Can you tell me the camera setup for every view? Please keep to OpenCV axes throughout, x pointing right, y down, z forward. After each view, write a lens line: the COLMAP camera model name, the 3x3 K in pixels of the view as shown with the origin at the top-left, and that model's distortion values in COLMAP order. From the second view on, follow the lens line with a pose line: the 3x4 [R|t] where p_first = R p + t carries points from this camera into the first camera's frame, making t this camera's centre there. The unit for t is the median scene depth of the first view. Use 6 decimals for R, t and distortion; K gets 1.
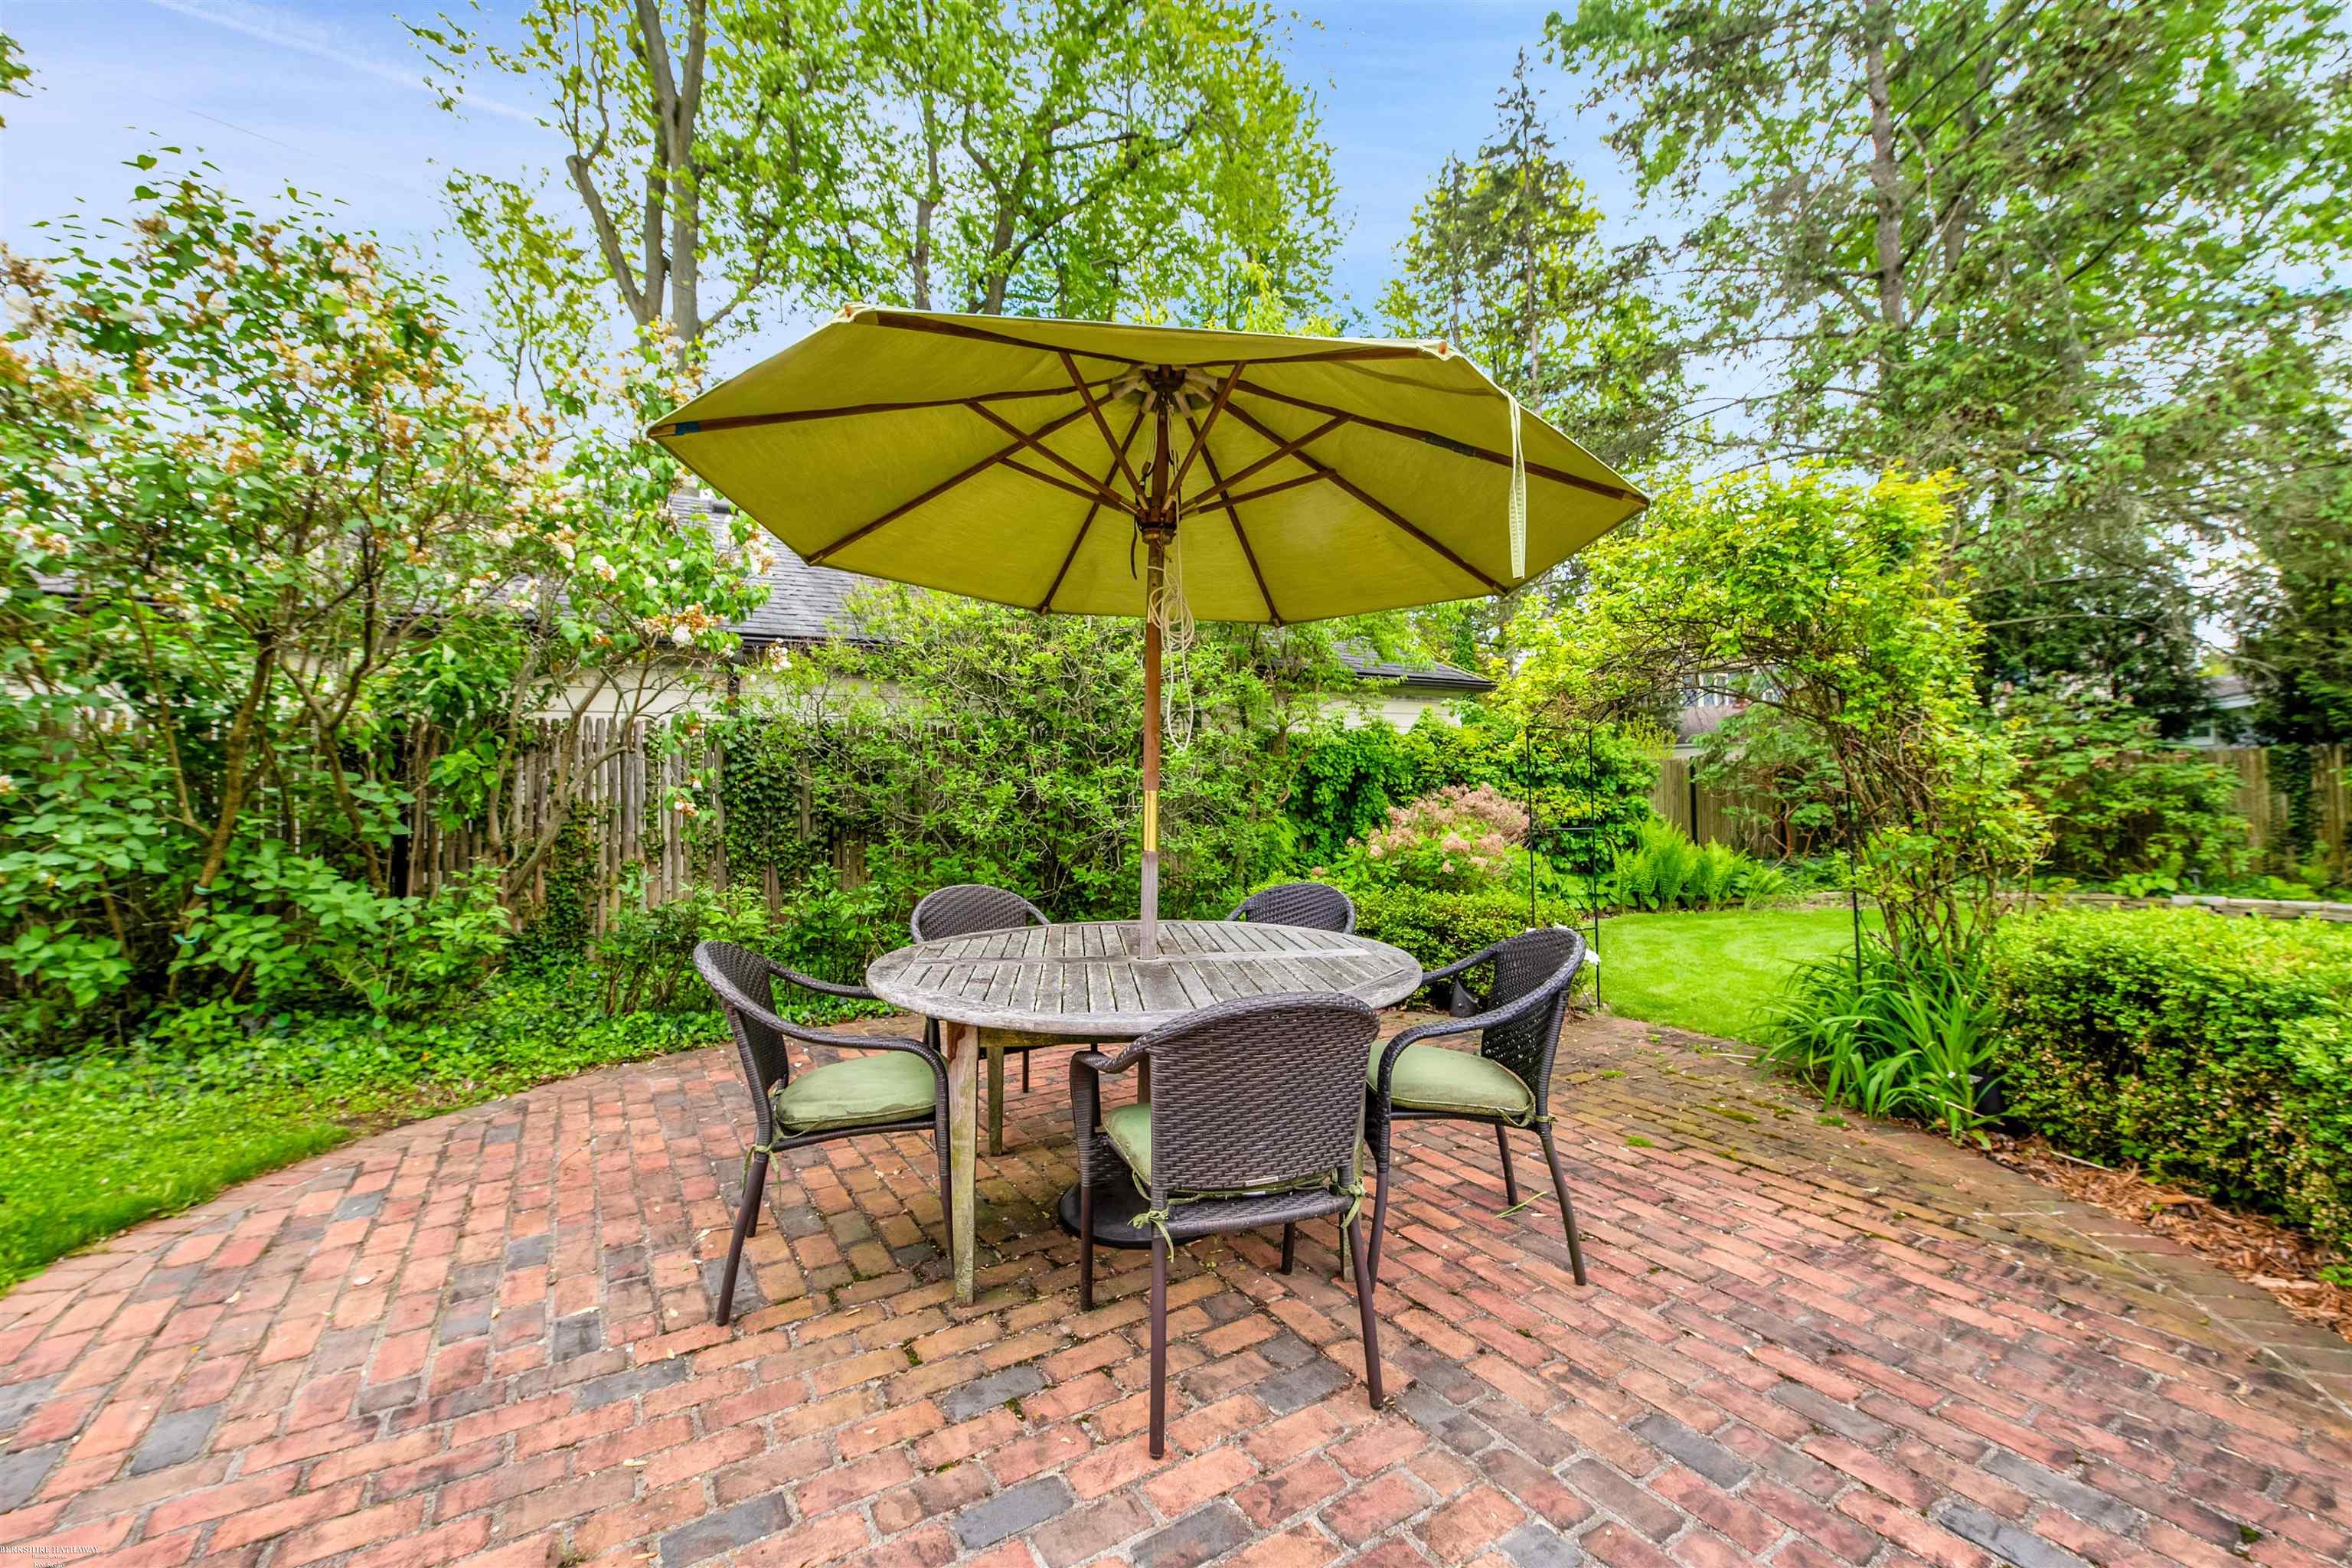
lens RADIAL K [[941.5, 0, 1174.1], [0, 941.5, 786.5], [0, 0, 1]] dist [-0.000701, -0.000741]
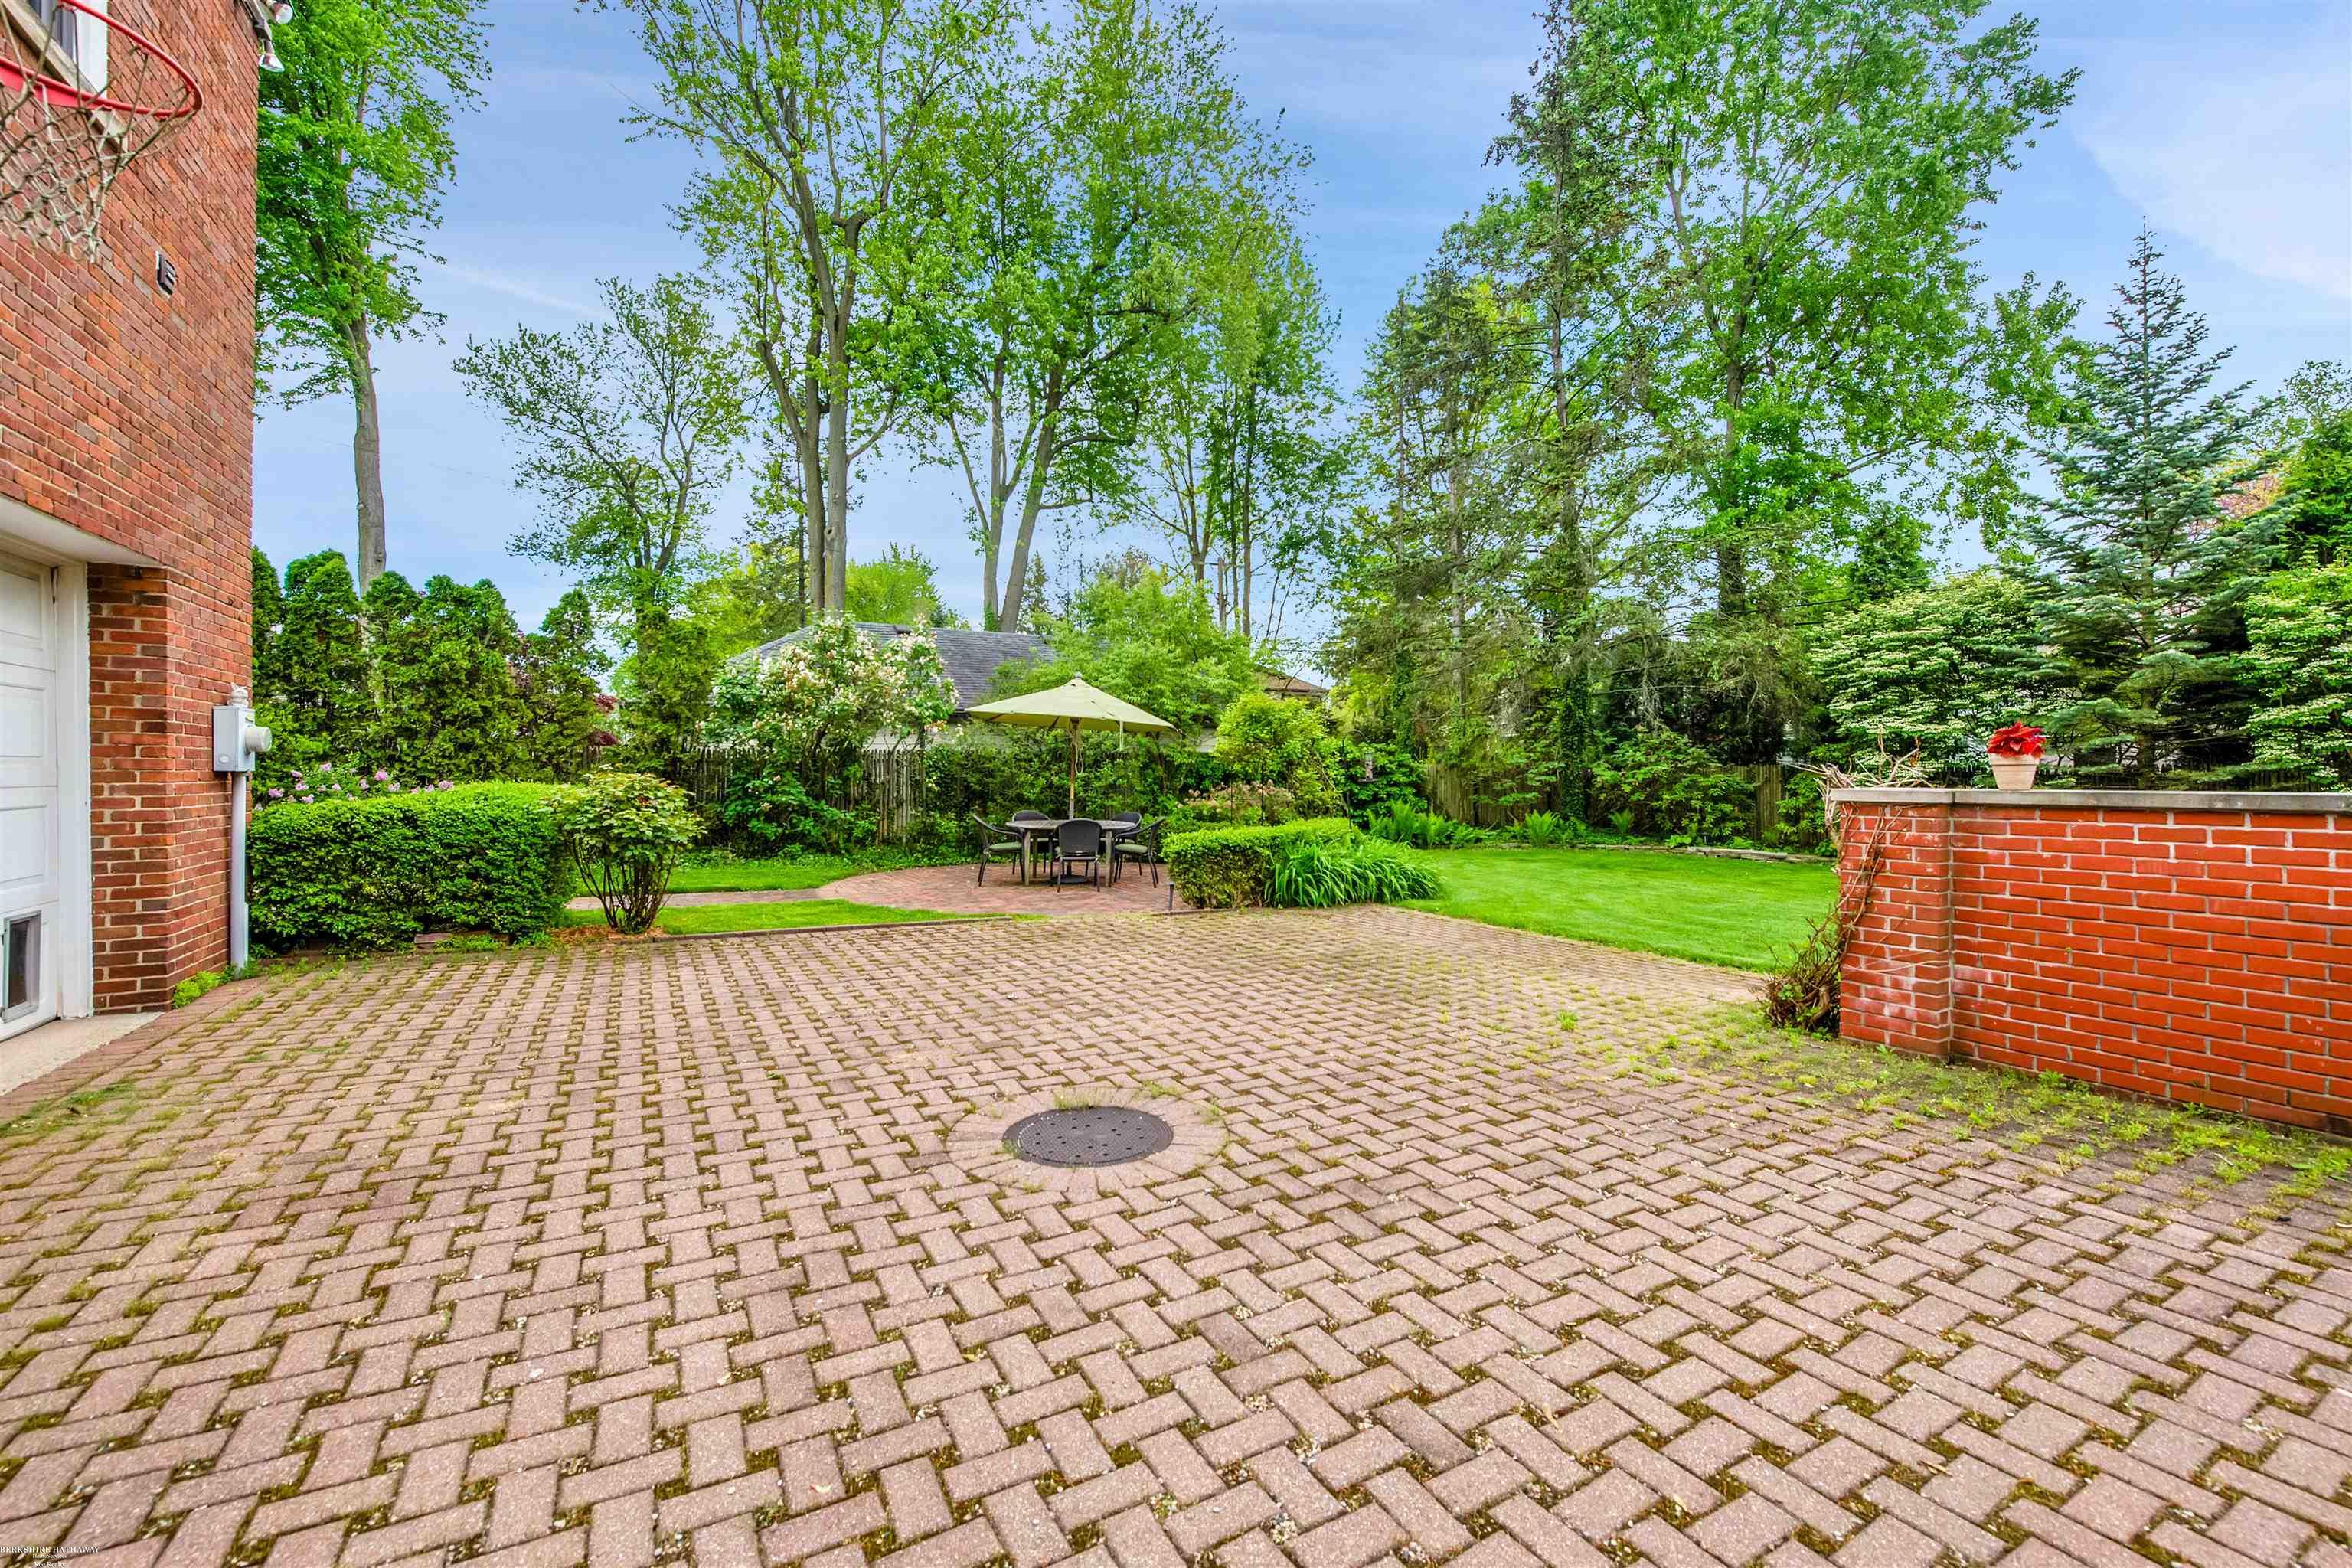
lens RADIAL K [[941.5, 0, 1175.9], [0, 941.5, 783.0], [0, 0, 1]] dist [-0.000701, -0.000741]
pose [[0.998070, 0.011368, -0.061049, 0.188567], [-0.011145, 0.999930, 0.003994, -0.002896], [0.061090, -0.003306, 0.998127, -0.851312]]
